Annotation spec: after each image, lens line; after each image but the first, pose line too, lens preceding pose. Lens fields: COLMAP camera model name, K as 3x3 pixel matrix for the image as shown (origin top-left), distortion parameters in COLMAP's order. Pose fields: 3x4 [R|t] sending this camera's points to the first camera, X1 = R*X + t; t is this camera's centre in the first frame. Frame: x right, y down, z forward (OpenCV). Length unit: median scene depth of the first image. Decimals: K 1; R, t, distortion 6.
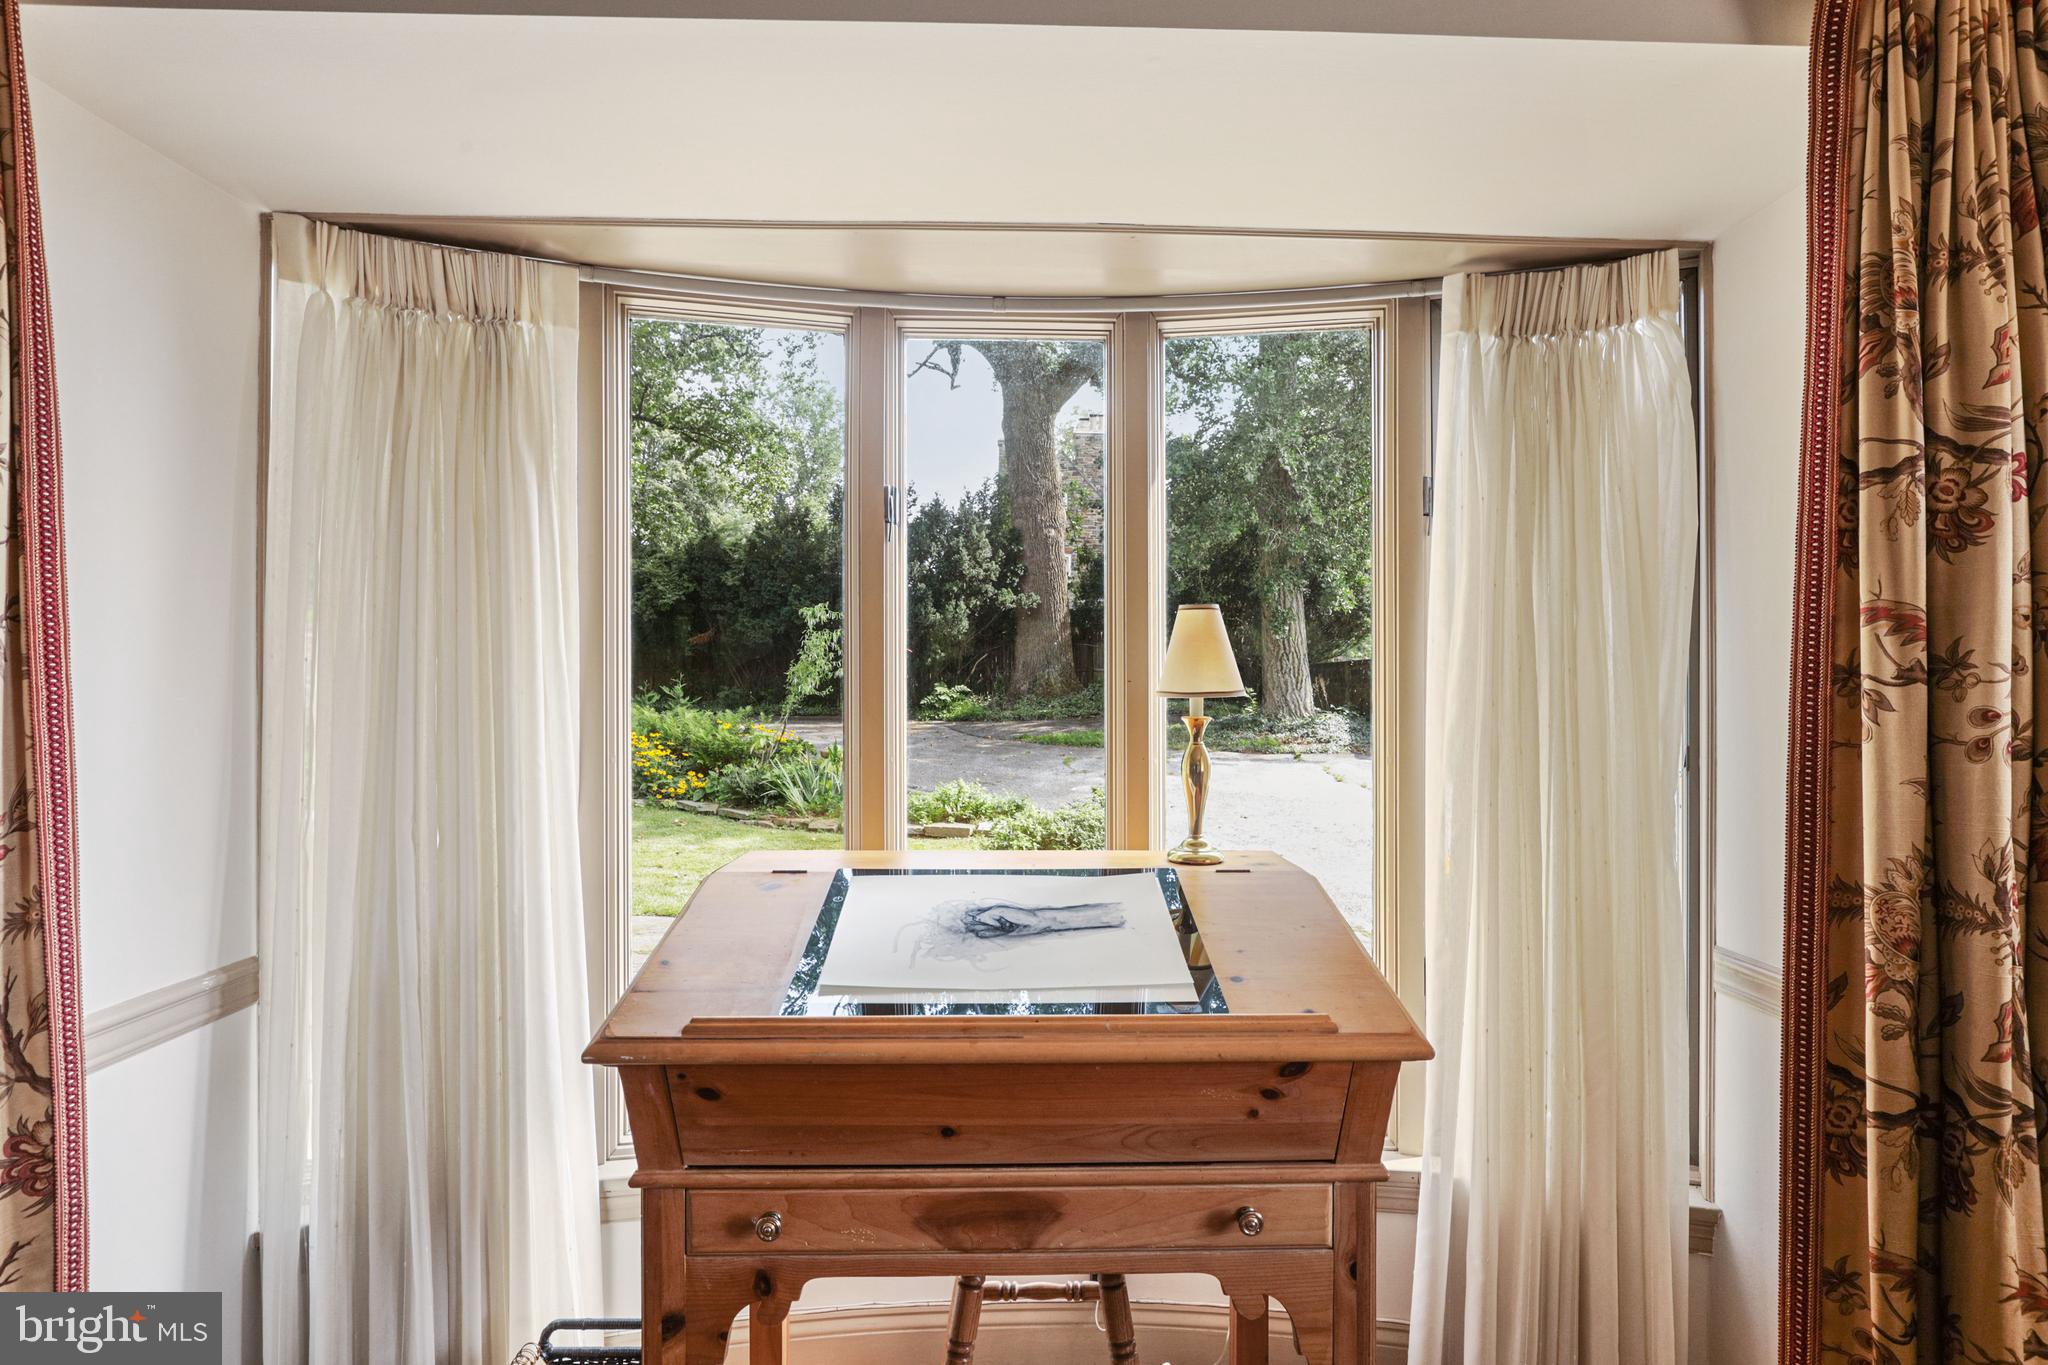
lens RADIAL K [[970.2, 0, 1015.3], [0, 970.2, 692.7], [0, 0, 1]] dist [-0.000519, -0.001288]
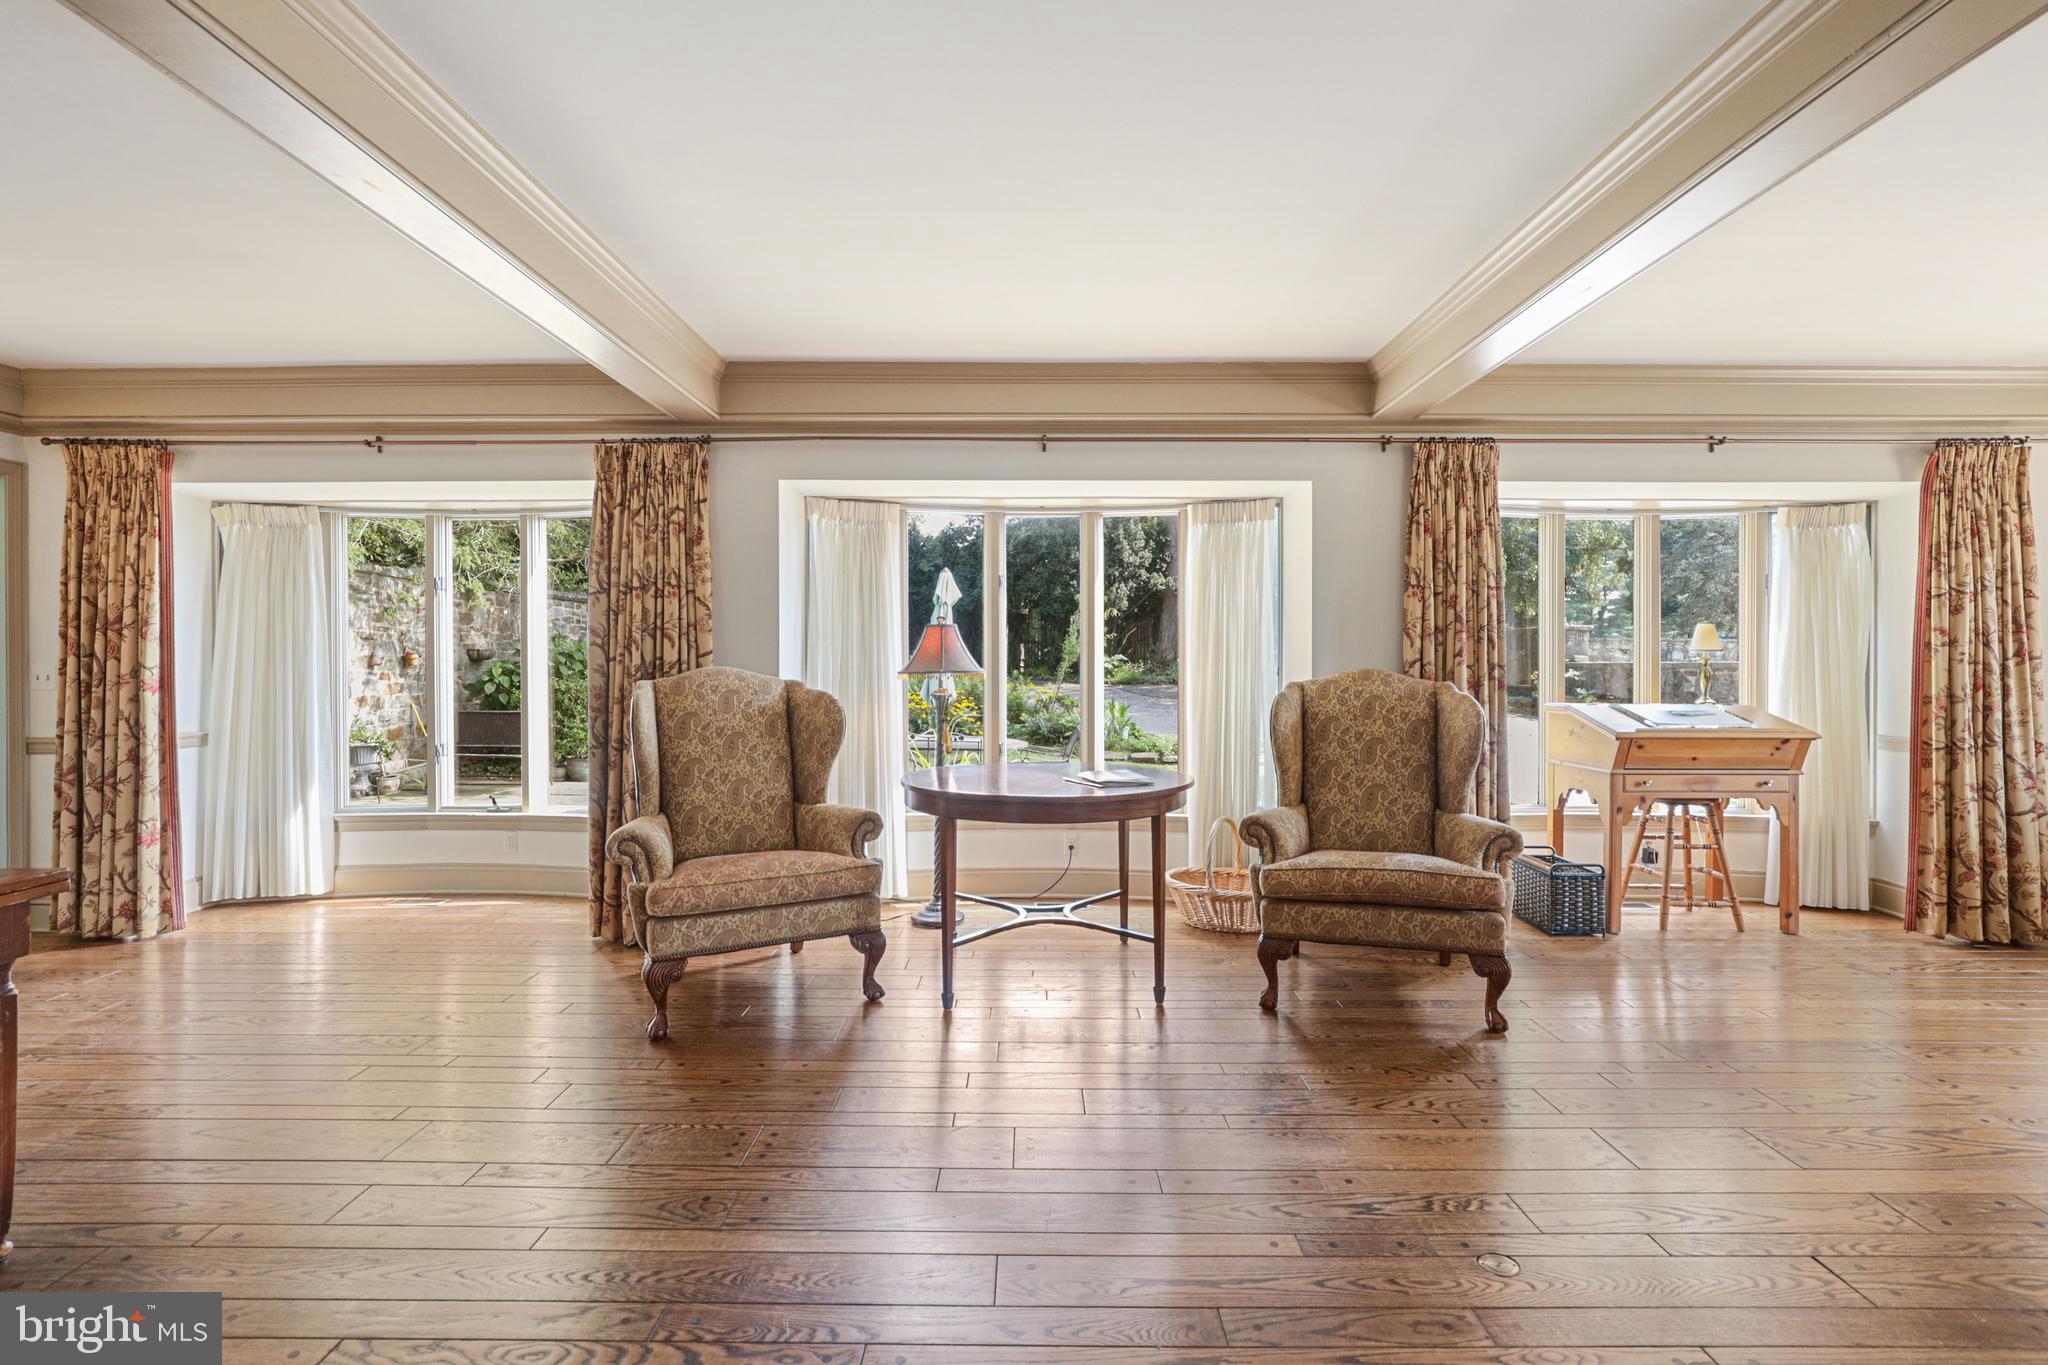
lens RADIAL K [[921.4, 0, 1022.4], [0, 921.4, 673.6], [0, 0, 1]] dist [-0.002171, 0.000659]
pose [[0.998942, -0.003469, -0.045847, -2.721372], [0.004010, 0.999923, 0.011710, 0.043604], [0.045803, -0.011882, 0.998880, -2.987255]]
